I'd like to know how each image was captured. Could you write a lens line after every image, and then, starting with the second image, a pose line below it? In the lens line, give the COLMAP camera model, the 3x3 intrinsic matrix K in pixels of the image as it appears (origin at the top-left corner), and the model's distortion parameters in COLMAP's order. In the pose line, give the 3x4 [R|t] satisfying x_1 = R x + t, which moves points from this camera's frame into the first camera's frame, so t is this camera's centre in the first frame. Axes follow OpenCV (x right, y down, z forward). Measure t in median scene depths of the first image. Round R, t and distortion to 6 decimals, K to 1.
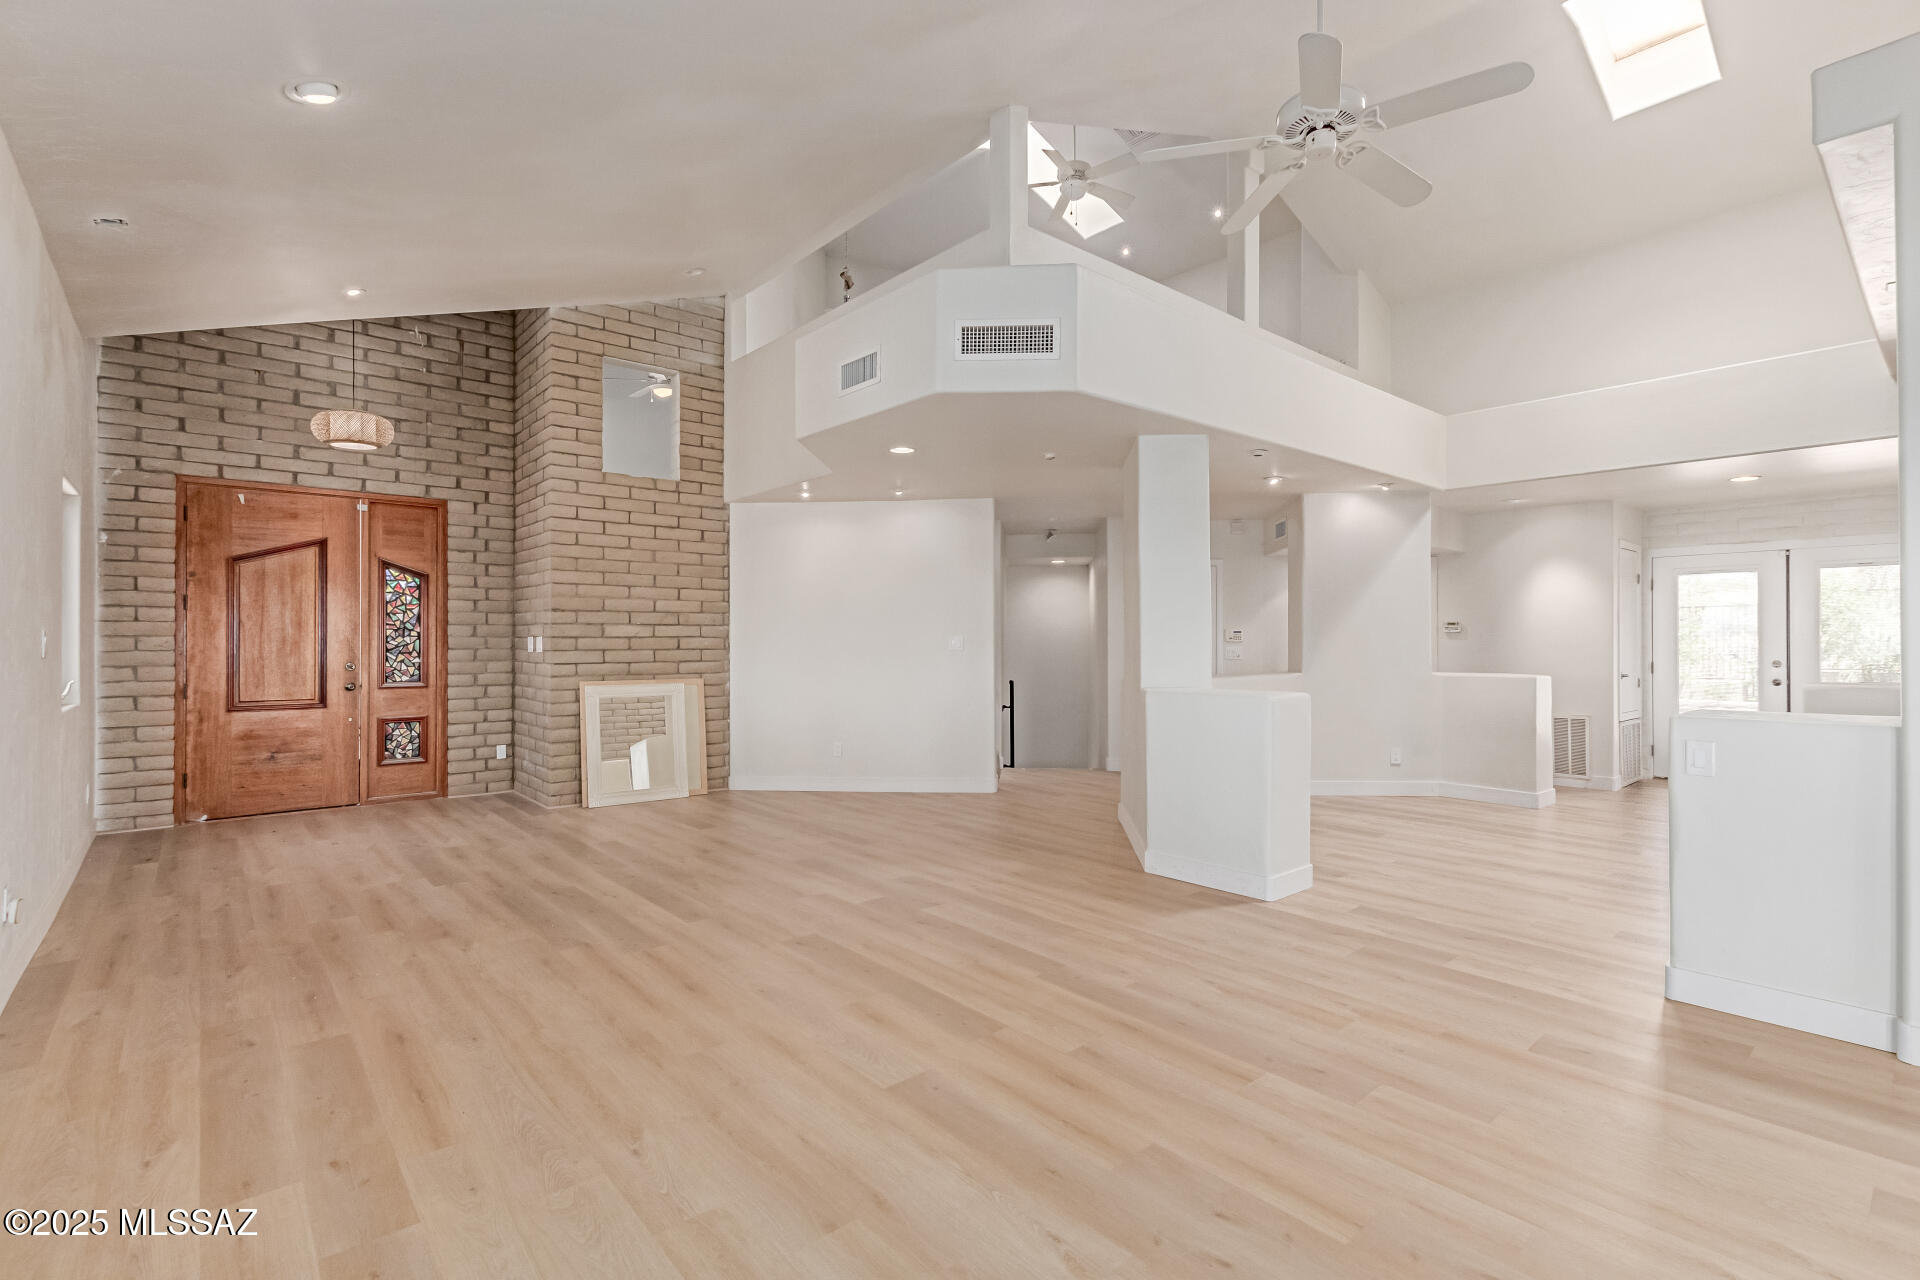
lens RADIAL K [[891.1, 0, 975.7], [0, 891.1, 640.7], [0, 0, 1]] dist [0.012449, -0.000501]
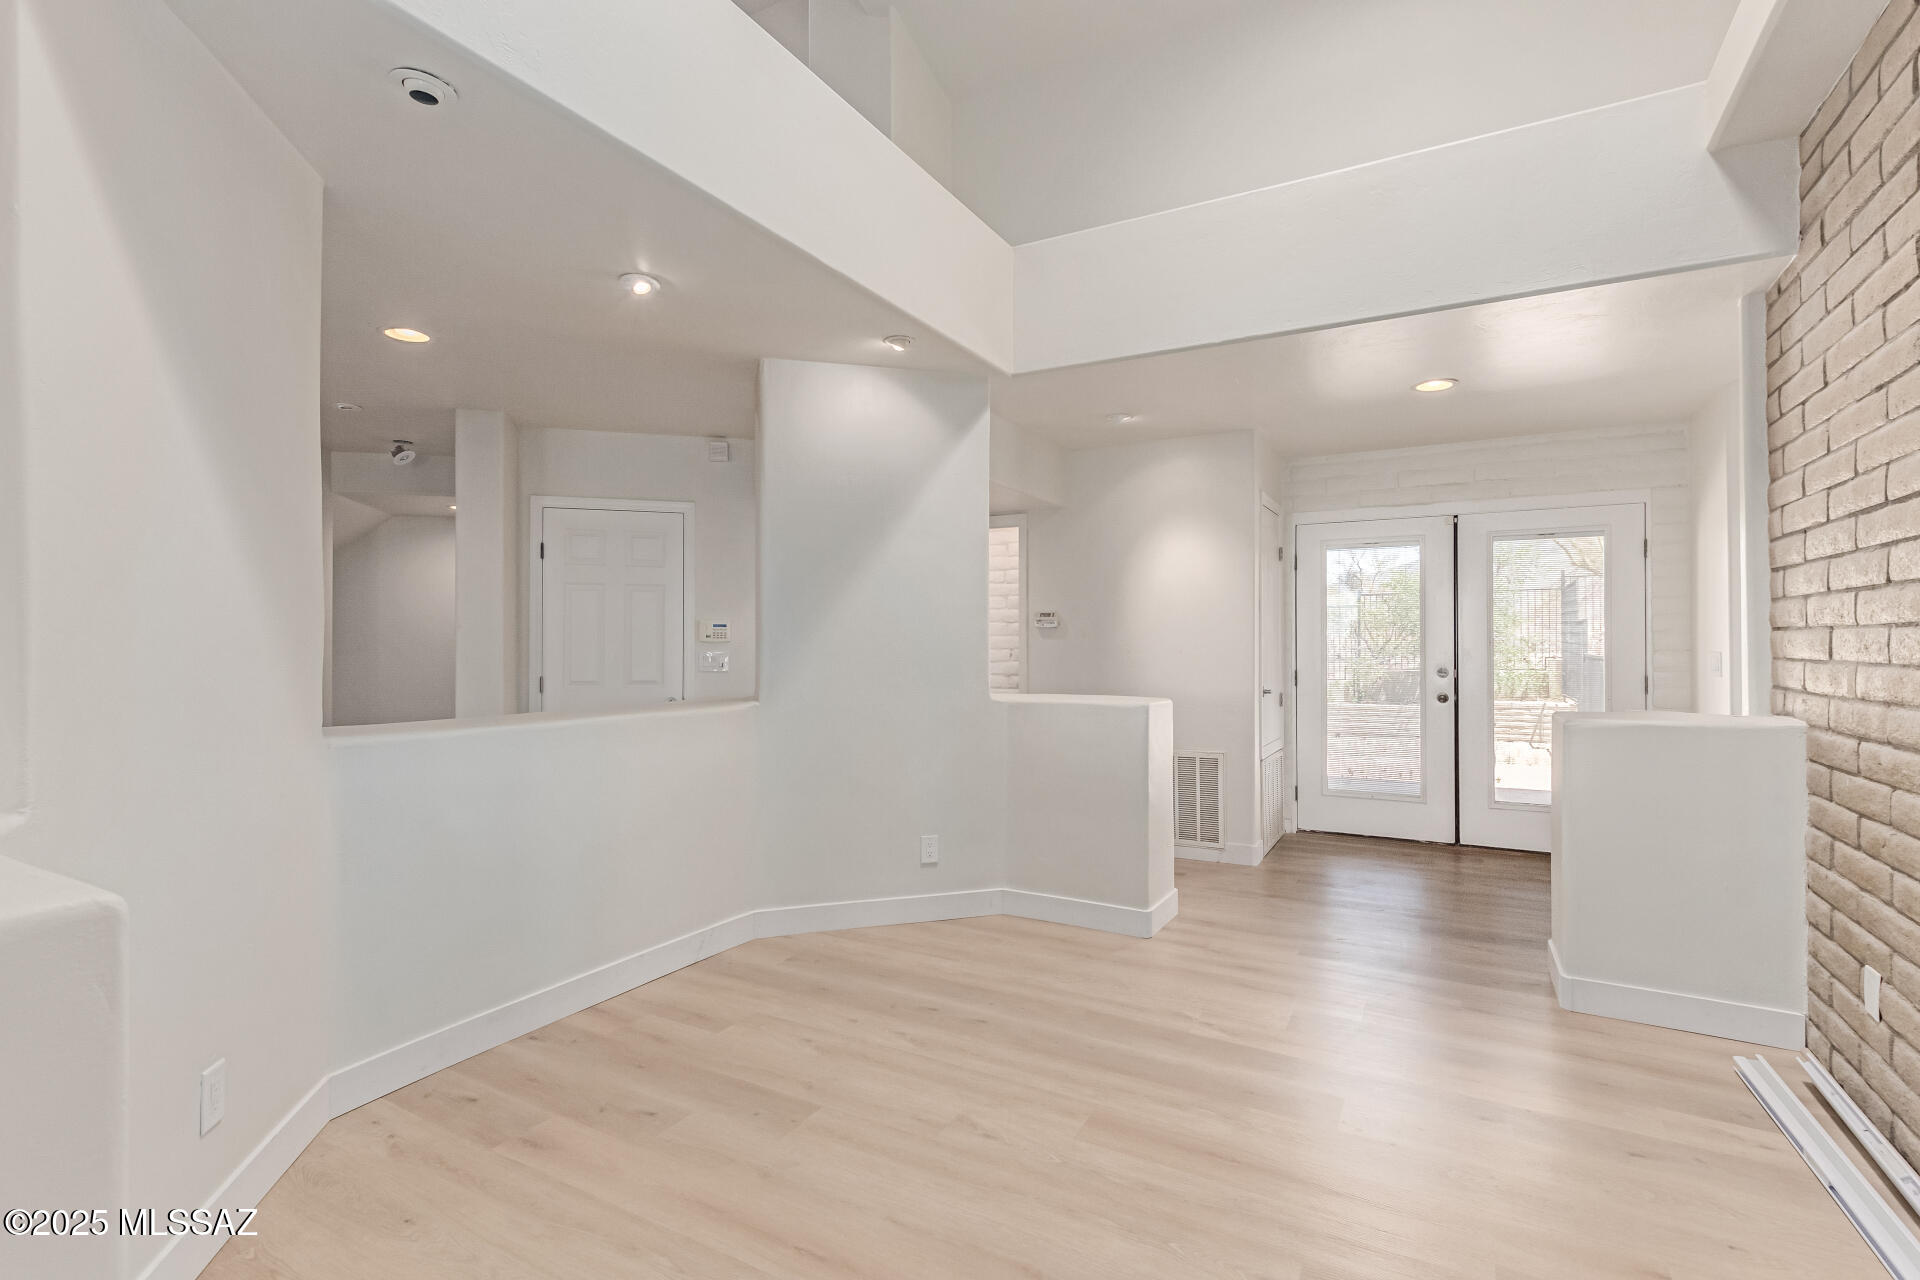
lens RADIAL K [[891.1, 0, 964.5], [0, 891.1, 643.4], [0, 0, 1]] dist [0.012449, -0.000501]
pose [[0.945003, -0.000610, 0.327062, 0.317907], [-0.000278, 0.999996, 0.002668, 0.000963], [-0.327063, -0.002613, 0.944999, 0.484268]]
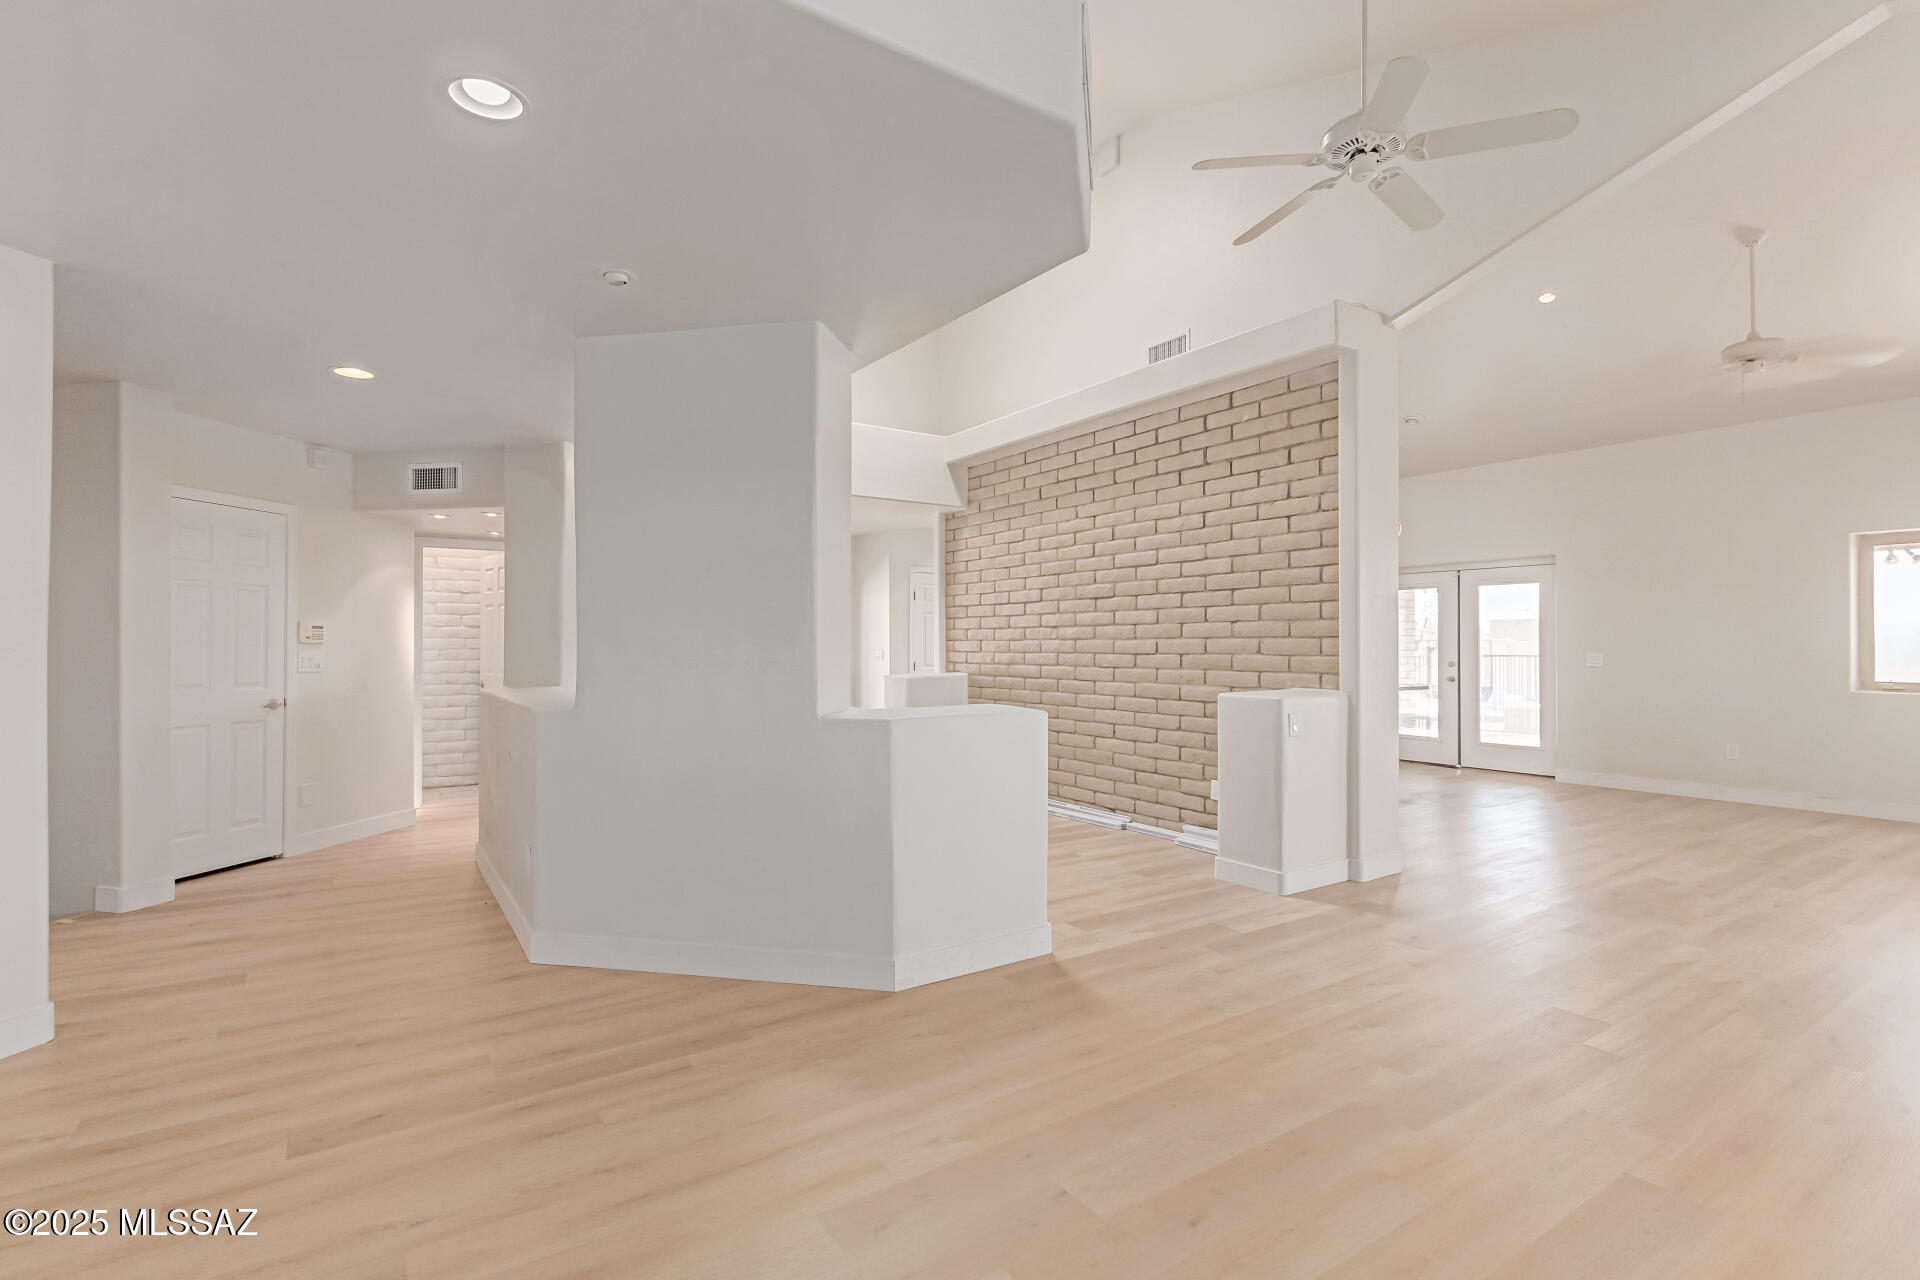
lens RADIAL K [[891.1, 0, 948.8], [0, 891.1, 642.9], [0, 0, 1]] dist [0.012449, -0.000501]
pose [[0.136382, 0.001311, 0.990655, -0.324735], [-0.004278, 0.999991, -0.000734, -0.000278], [-0.990647, -0.004138, 0.136386, 0.610441]]
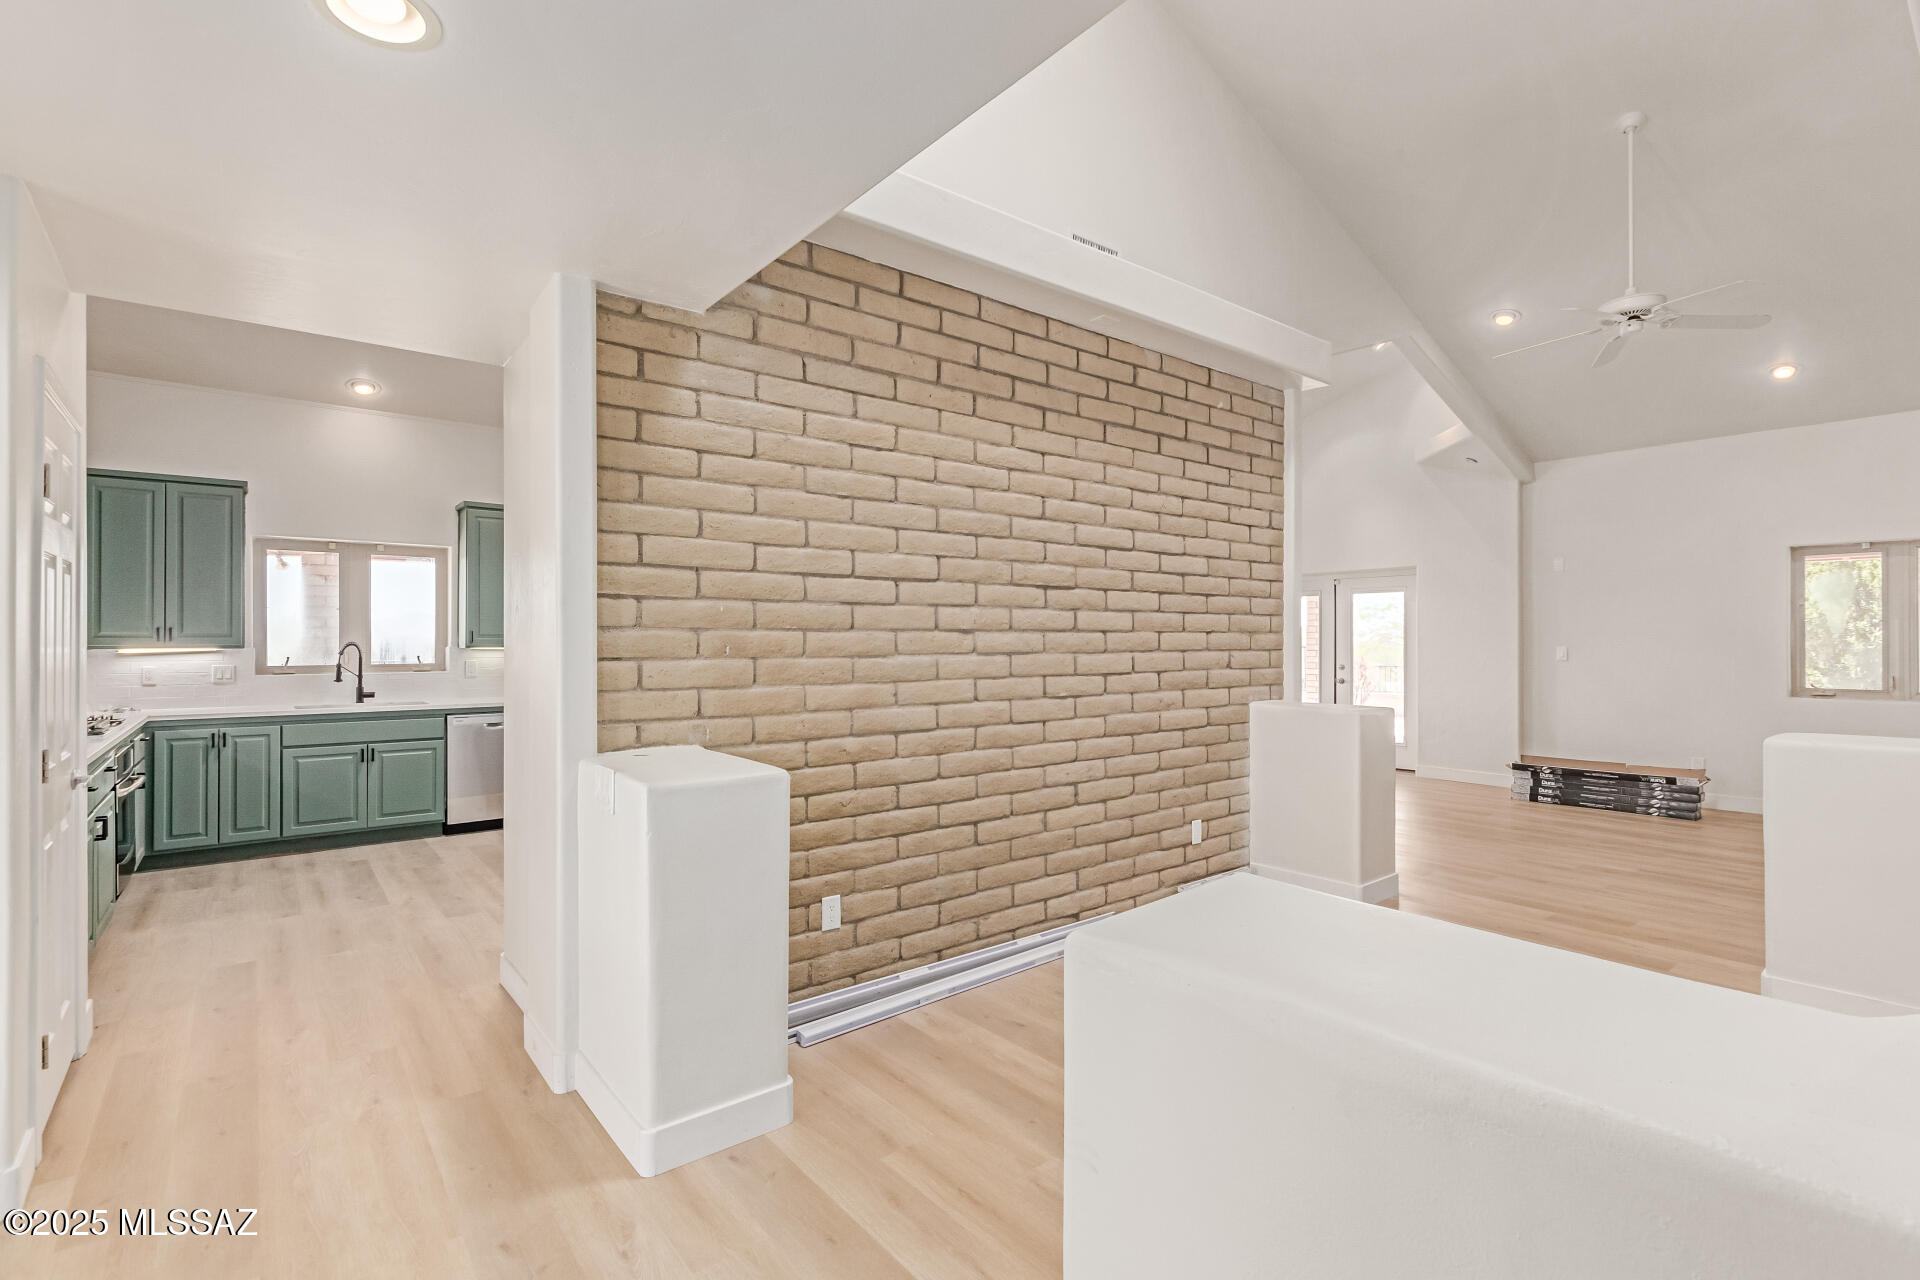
lens RADIAL K [[891.1, 0, 952.2], [0, 891.1, 637.0], [0, 0, 1]] dist [0.012449, -0.000501]
pose [[-0.998696, -0.001629, 0.051035, 0.663219], [-0.001998, 0.999972, -0.007183, -0.011868], [-0.051022, -0.007276, -0.998671, 1.171251]]
